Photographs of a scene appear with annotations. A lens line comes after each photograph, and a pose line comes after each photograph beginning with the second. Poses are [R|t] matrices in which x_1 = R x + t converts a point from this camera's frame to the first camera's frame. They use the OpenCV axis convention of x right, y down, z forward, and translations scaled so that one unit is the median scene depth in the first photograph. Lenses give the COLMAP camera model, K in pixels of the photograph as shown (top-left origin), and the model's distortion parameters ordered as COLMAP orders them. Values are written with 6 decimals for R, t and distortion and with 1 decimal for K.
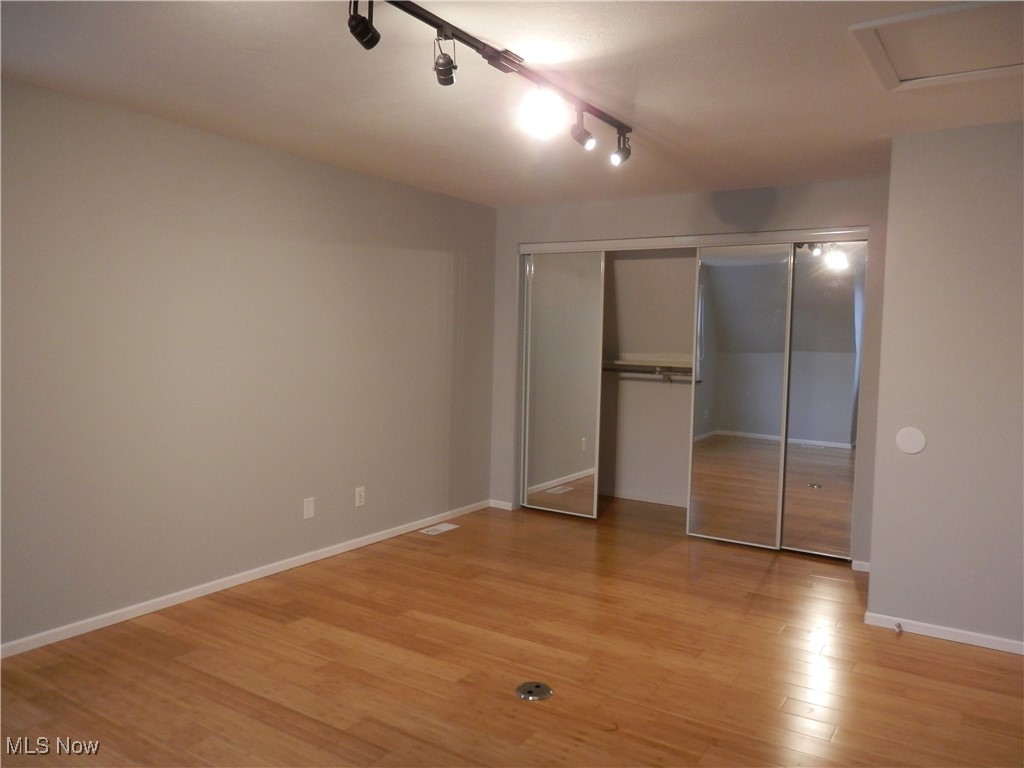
lens RADIAL K [[774.8, 0, 512.0], [0, 774.8, 384.0], [0, 0, 1]] dist [-0.000904, 0.000700]
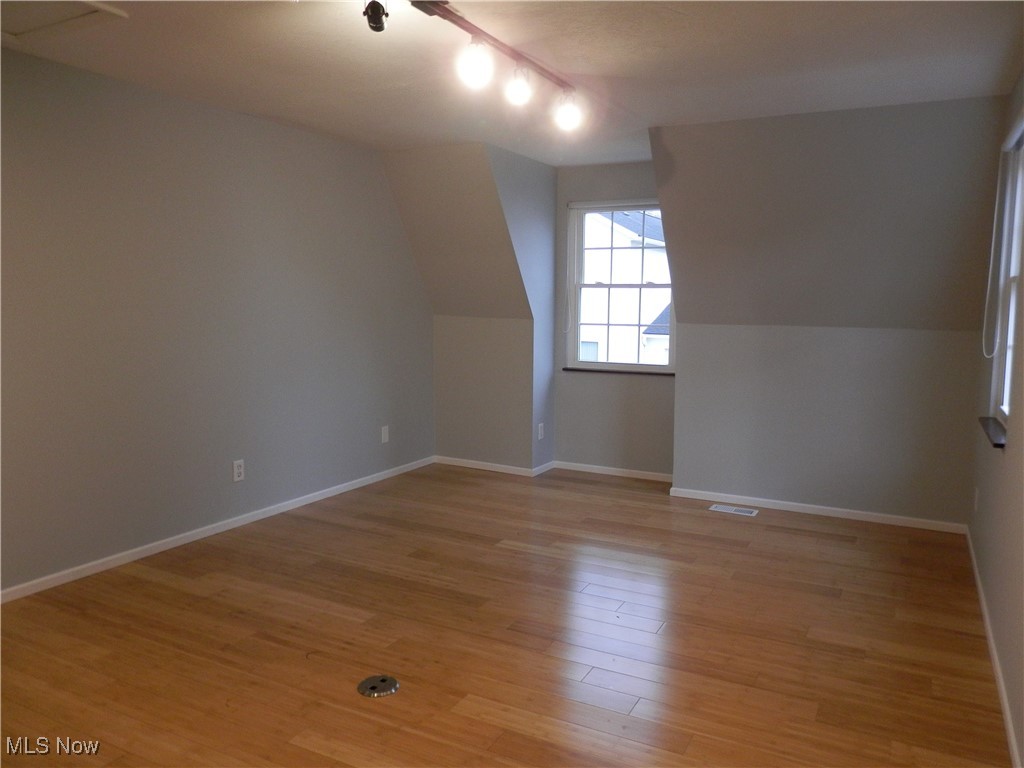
lens RADIAL K [[774.8, 0, 512.0], [0, 774.8, 384.0], [0, 0, 1]] dist [-0.000904, 0.000700]
pose [[-0.995353, -0.030491, -0.091342, -0.027751], [-0.046265, 0.983319, 0.175905, -0.095501], [0.084455, 0.179314, -0.980160, 1.554915]]
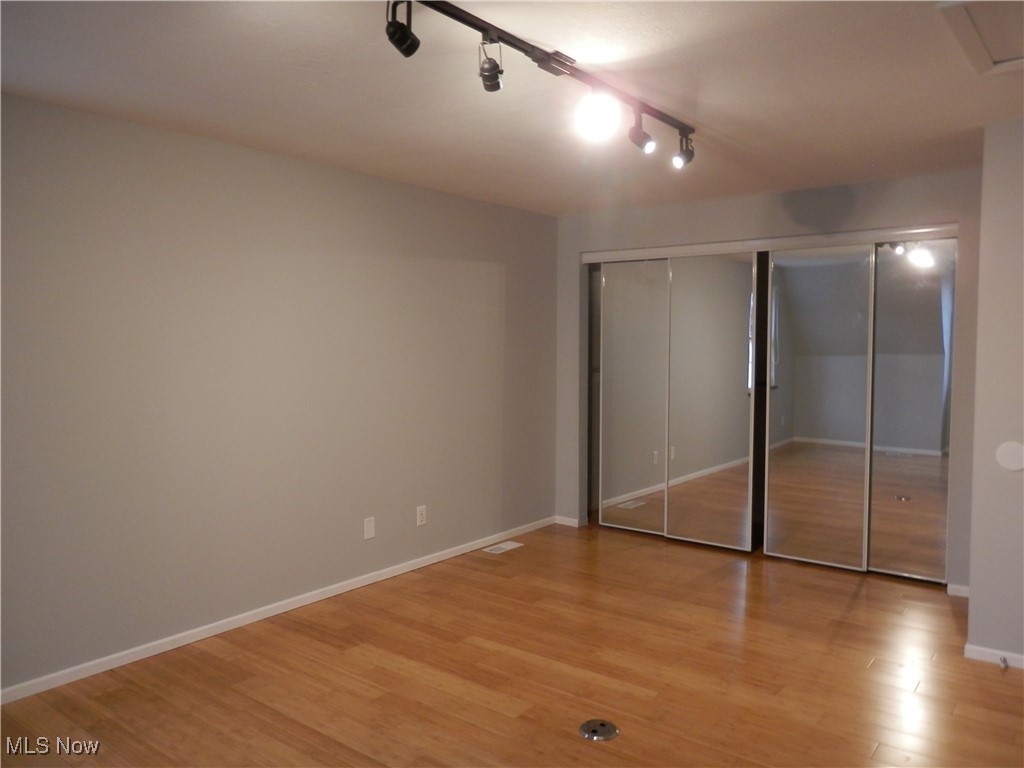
lens RADIAL K [[773.2, 0, 512.0], [0, 773.2, 384.0], [0, 0, 1]] dist [0.011155, -0.013327]
pose [[0.995800, -0.016311, -0.090089, 0.012785], [0.015393, 0.999822, -0.010875, -0.012178], [0.090251, 0.009442, 0.995874, 0.043994]]
